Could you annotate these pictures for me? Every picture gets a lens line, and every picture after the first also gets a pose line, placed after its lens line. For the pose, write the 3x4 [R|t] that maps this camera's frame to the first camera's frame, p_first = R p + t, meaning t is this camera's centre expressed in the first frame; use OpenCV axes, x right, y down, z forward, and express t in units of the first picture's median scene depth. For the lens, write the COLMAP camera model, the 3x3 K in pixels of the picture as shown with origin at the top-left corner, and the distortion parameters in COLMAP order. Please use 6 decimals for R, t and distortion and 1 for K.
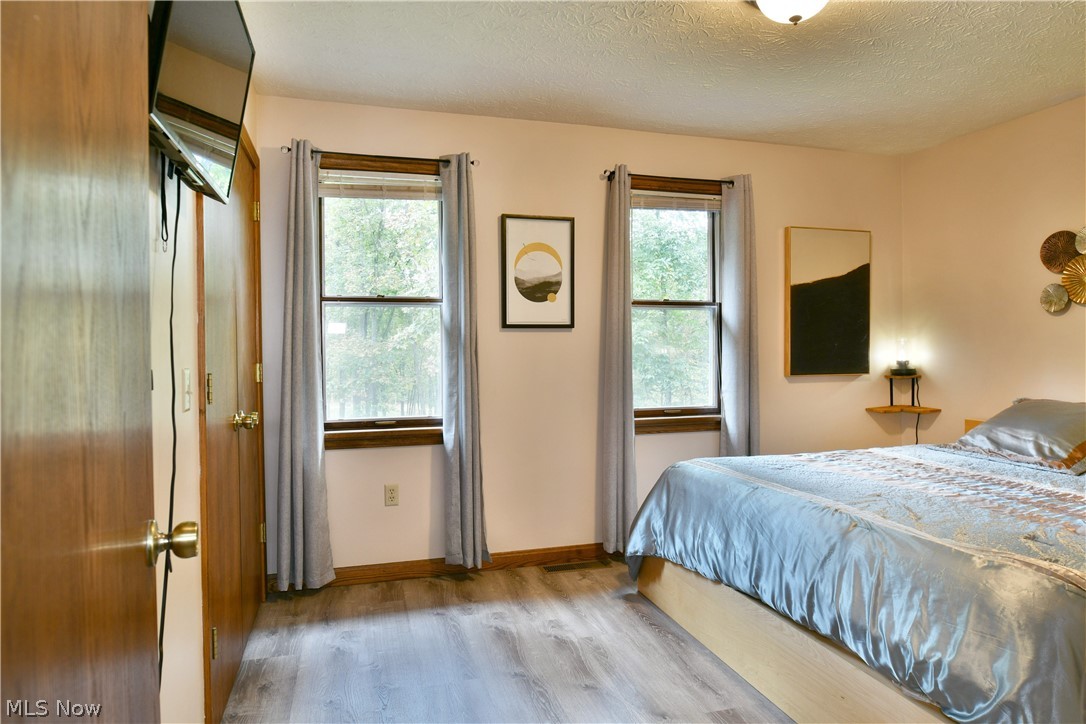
lens RADIAL K [[669.1, 0, 543.4], [0, 669.1, 358.3], [0, 0, 1]] dist [-0.004742, -0.008601]
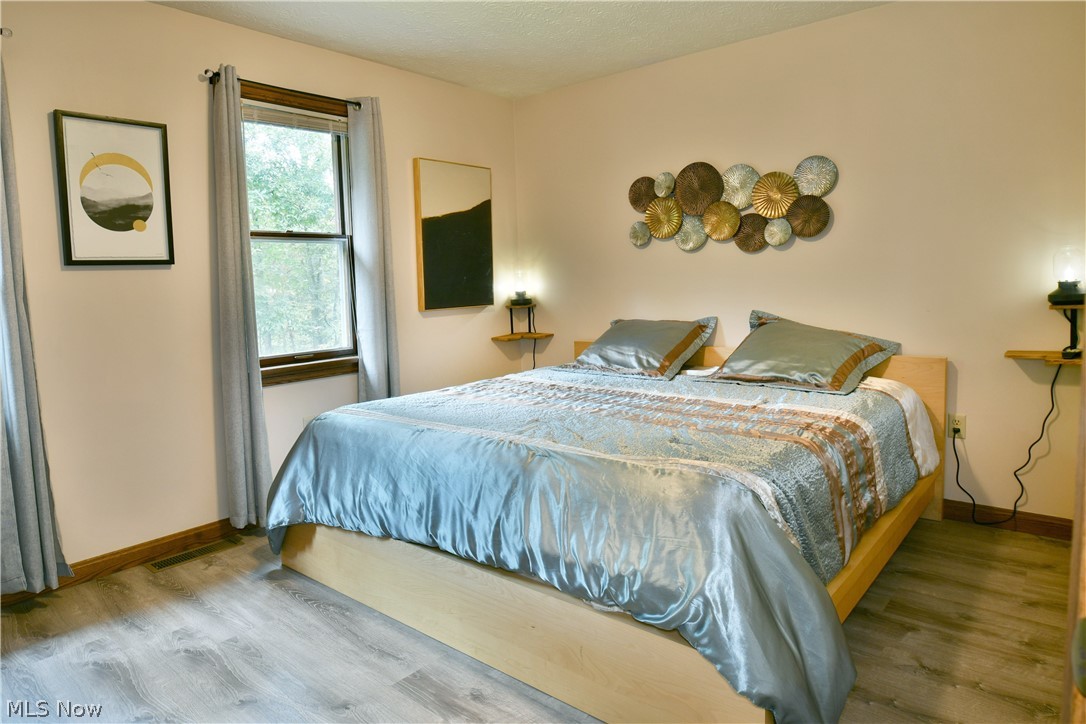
lens RADIAL K [[669.1, 0, 557.4], [0, 669.1, 325.7], [0, 0, 1]] dist [-0.004742, -0.008601]
pose [[0.827266, -0.062028, 0.558376, -0.027907], [0.037598, 0.997771, 0.055136, 0.001561], [-0.560551, -0.024618, 0.827754, 0.082546]]
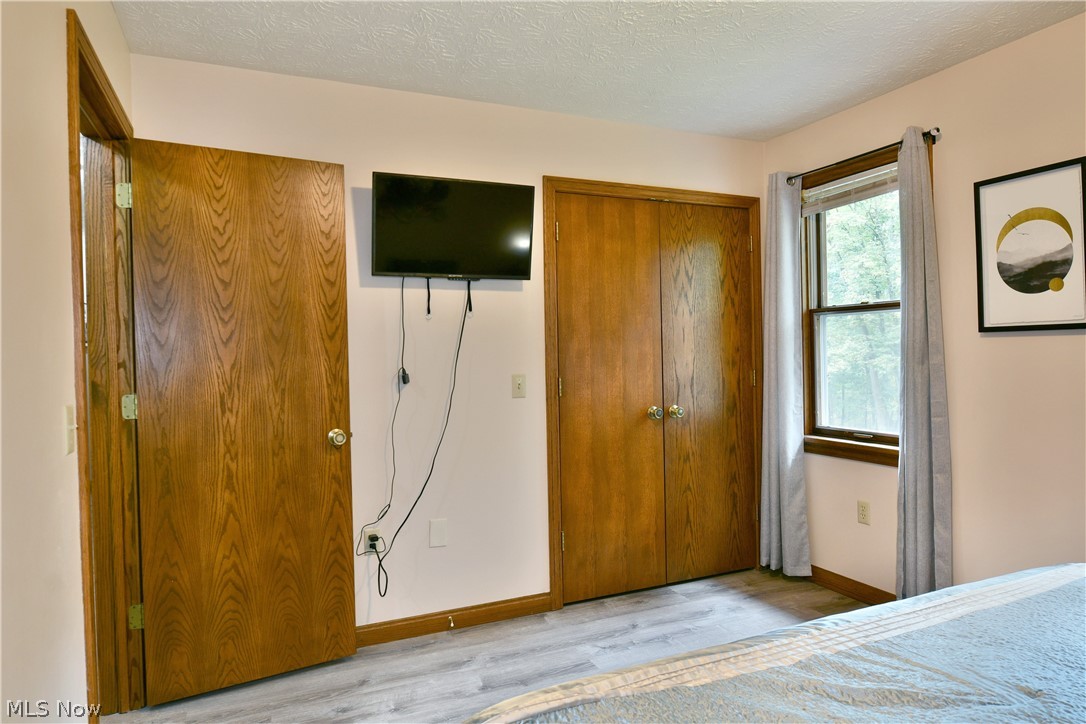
lens RADIAL K [[669.1, 0, 546.5], [0, 669.1, 361.1], [0, 0, 1]] dist [-0.004742, -0.008601]
pose [[0.145359, 0.014796, -0.989268, 0.650031], [-0.007201, 0.999878, 0.013897, -0.020079], [0.989353, 0.005103, 0.145448, 0.420484]]
